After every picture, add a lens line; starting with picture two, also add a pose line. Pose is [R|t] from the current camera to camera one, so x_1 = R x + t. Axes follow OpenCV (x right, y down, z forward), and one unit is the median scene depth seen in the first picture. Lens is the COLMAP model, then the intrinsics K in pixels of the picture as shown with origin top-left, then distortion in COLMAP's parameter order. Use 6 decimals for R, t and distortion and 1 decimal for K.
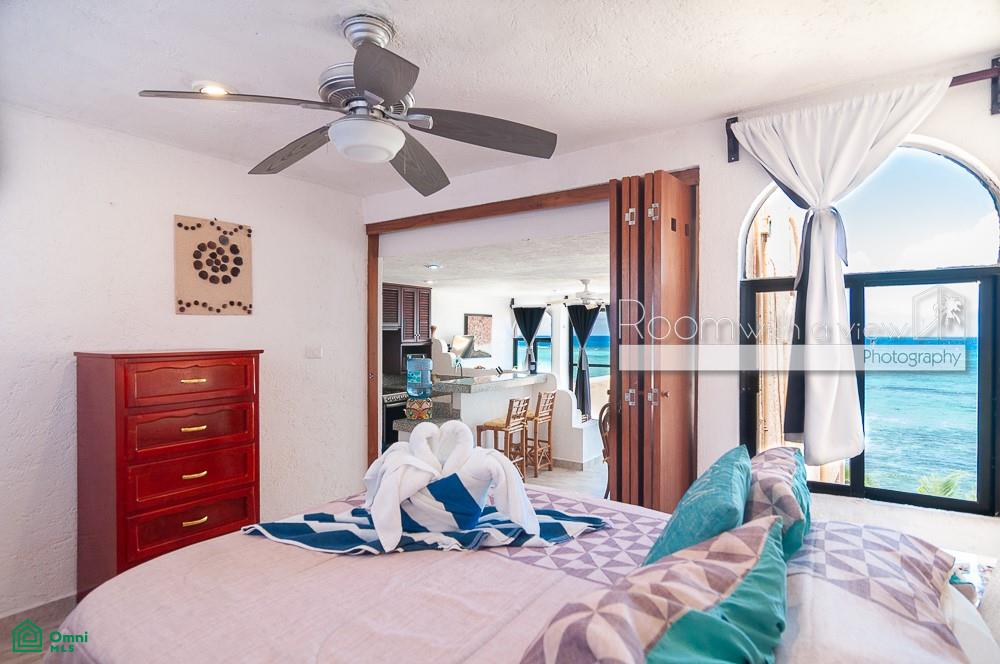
lens RADIAL K [[540.2, 0, 500.9], [0, 540.2, 339.3], [0, 0, 1]] dist [-0.000759, 0.002076]
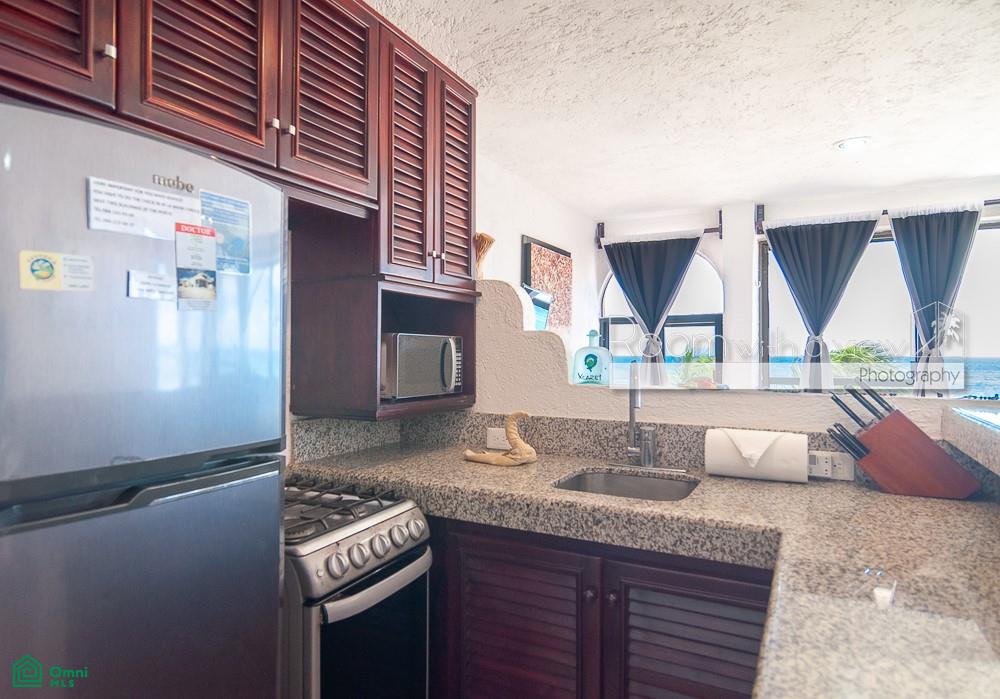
lens RADIAL K [[612.8, 0, 498.3], [0, 612.8, 350.8], [0, 0, 1]] dist [0.001197, 0.000113]
pose [[0.989419, -0.000010, 0.145085, -0.139863], [0.001686, 0.999933, -0.011429, 0.031982], [-0.145075, 0.011552, 0.989353, 0.607917]]
